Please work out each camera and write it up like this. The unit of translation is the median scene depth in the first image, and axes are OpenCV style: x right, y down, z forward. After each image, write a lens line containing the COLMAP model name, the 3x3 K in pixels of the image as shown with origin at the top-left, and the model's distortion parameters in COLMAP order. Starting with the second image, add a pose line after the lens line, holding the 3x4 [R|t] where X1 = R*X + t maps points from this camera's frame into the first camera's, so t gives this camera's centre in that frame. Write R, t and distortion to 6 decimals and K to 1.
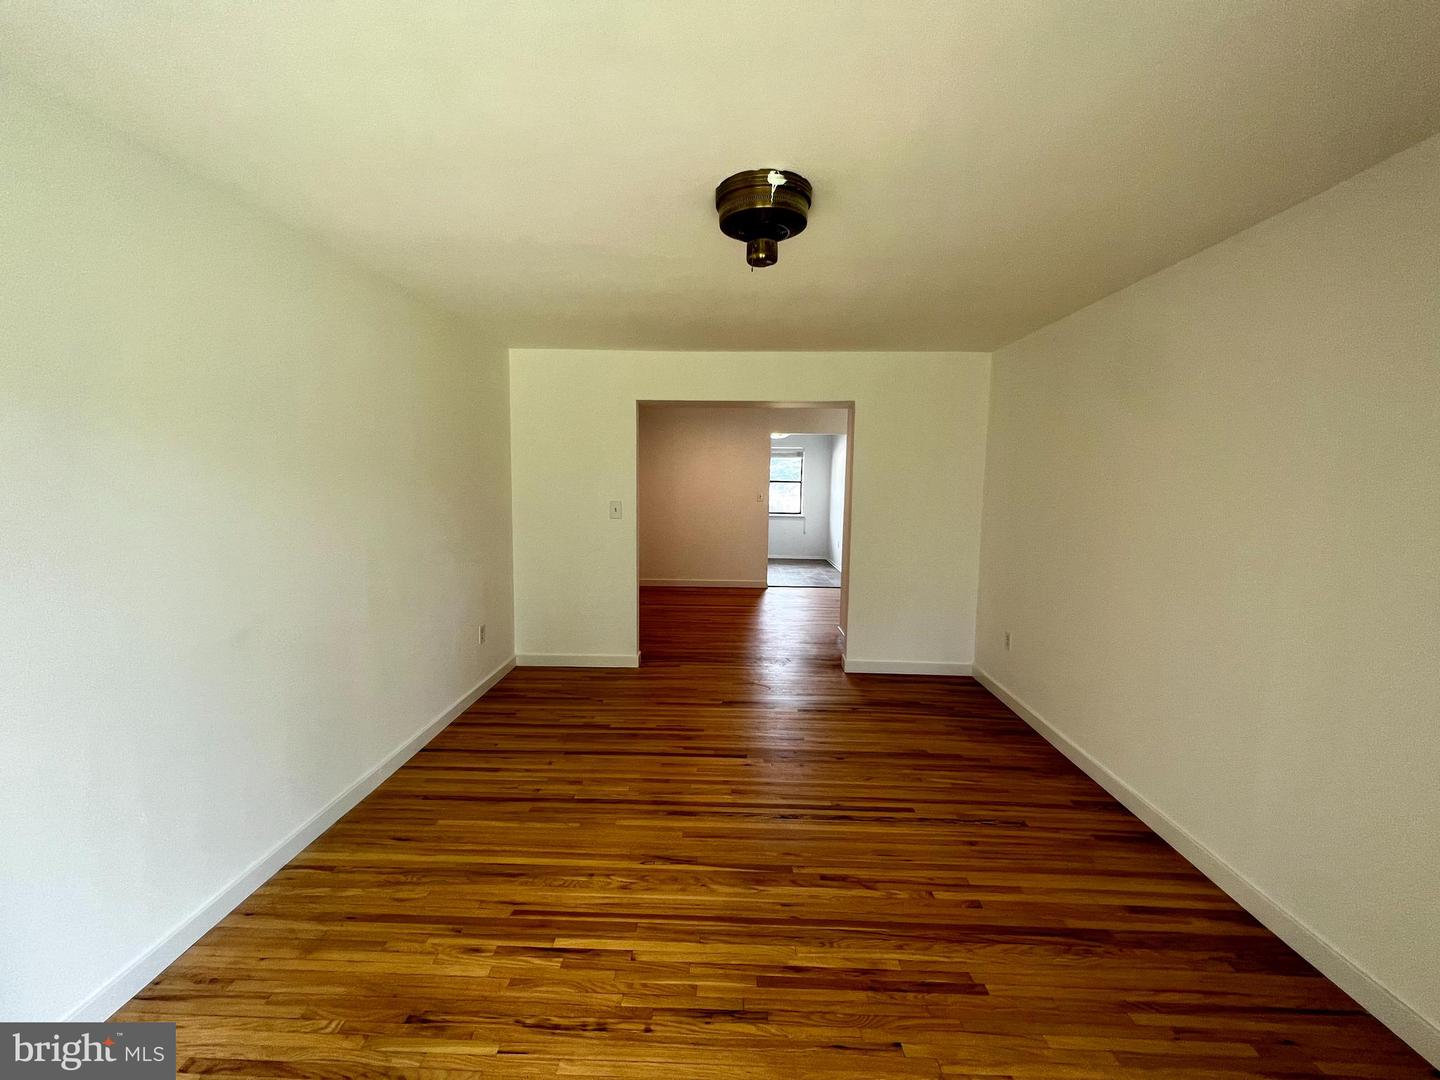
lens RADIAL K [[575.2, 0, 717.8], [0, 575.2, 537.4], [0, 0, 1]] dist [-0.000815, 0.000280]
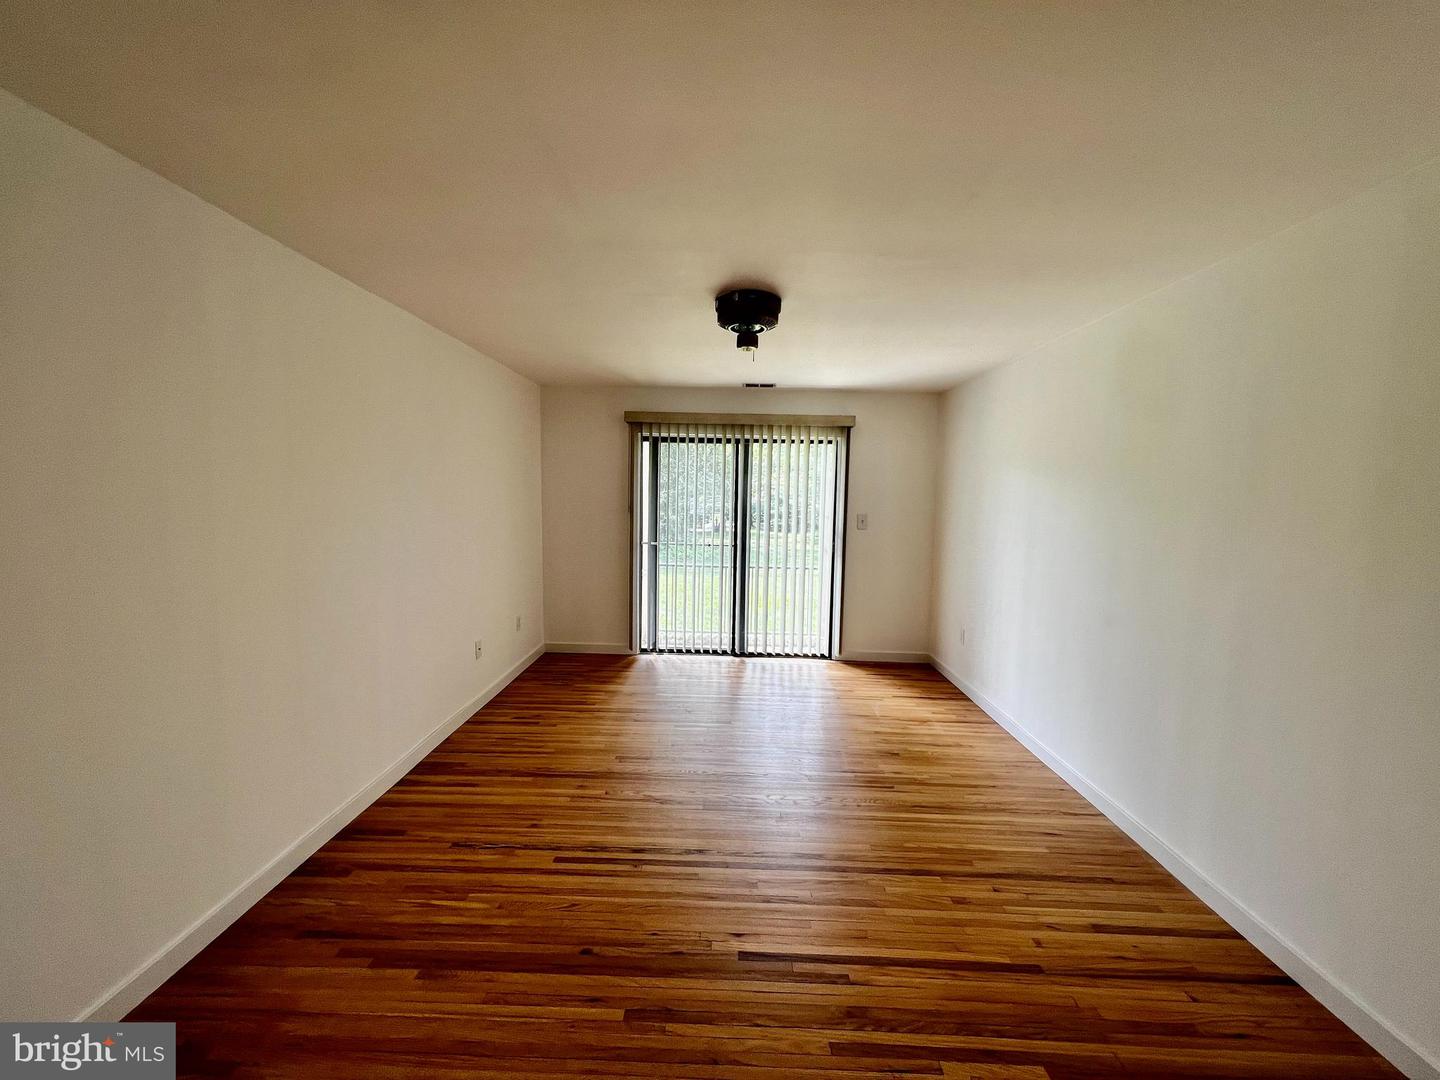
lens RADIAL K [[575.2, 0, 717.8], [0, 575.2, 537.4], [0, 0, 1]] dist [-0.000815, 0.000280]
pose [[-0.999546, -0.028521, -0.009716, 0.126699], [-0.029817, 0.982725, 0.182656, -0.232454], [0.004339, 0.182863, -0.983129, 2.122016]]
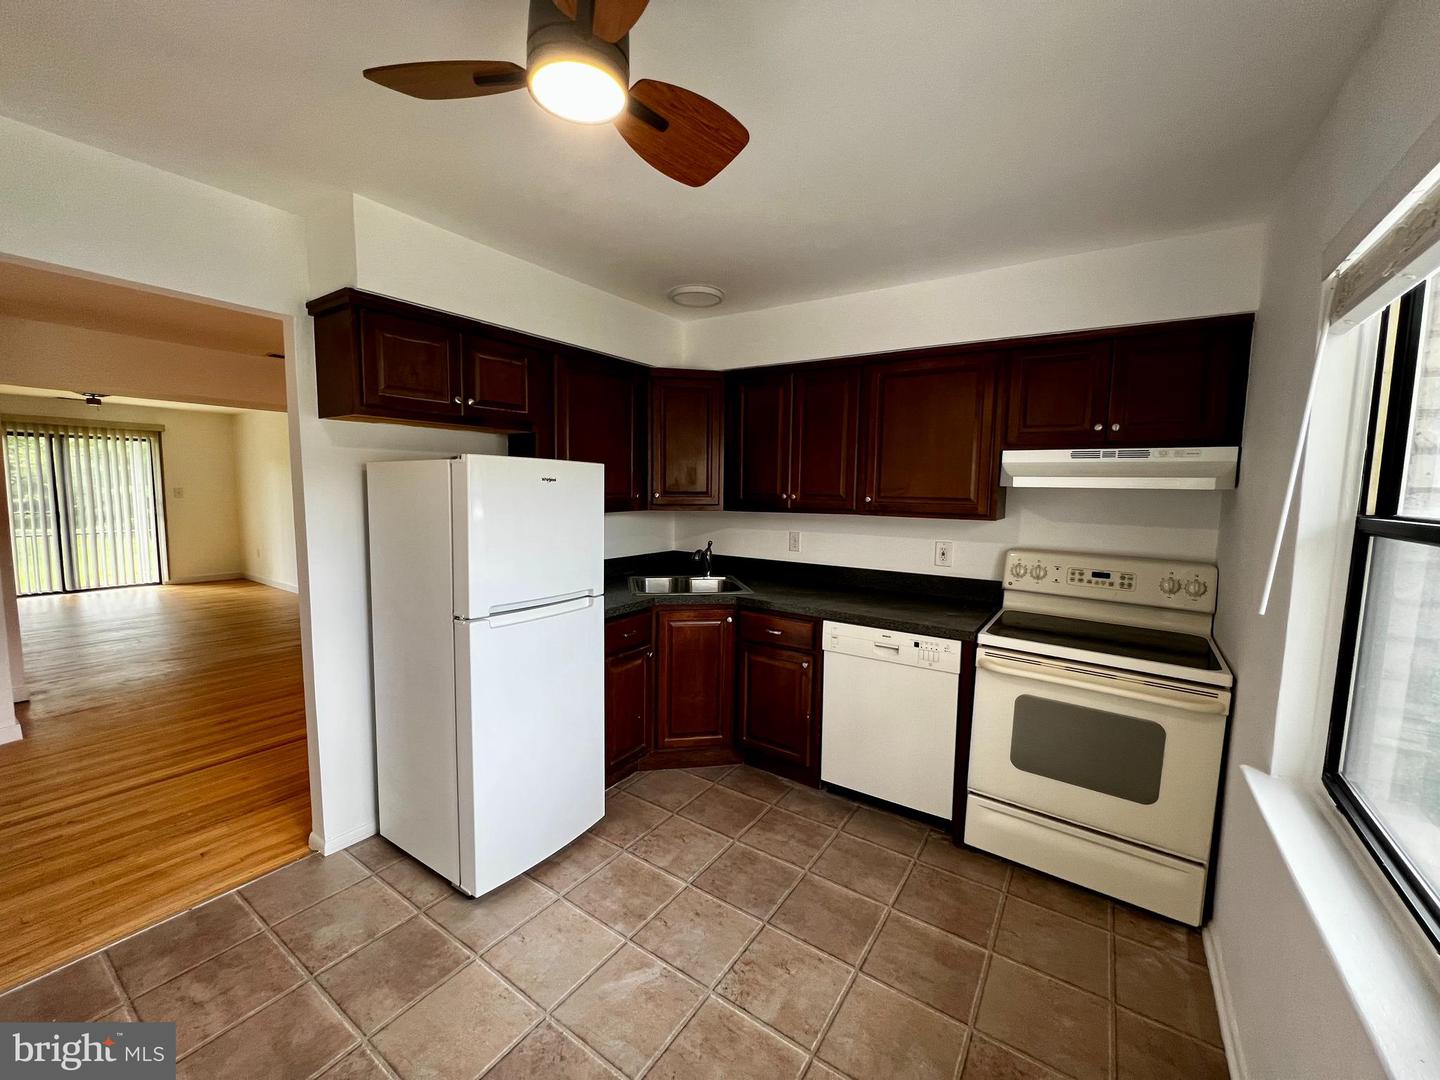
lens RADIAL K [[575.2, 0, 717.8], [0, 575.2, 537.4], [0, 0, 1]] dist [-0.000815, 0.000280]
pose [[-0.539920, 0.059383, -0.839619, 0.751164], [-0.109067, 0.984163, 0.139743, -0.489163], [0.834620, 0.167025, -0.524893, 4.637598]]
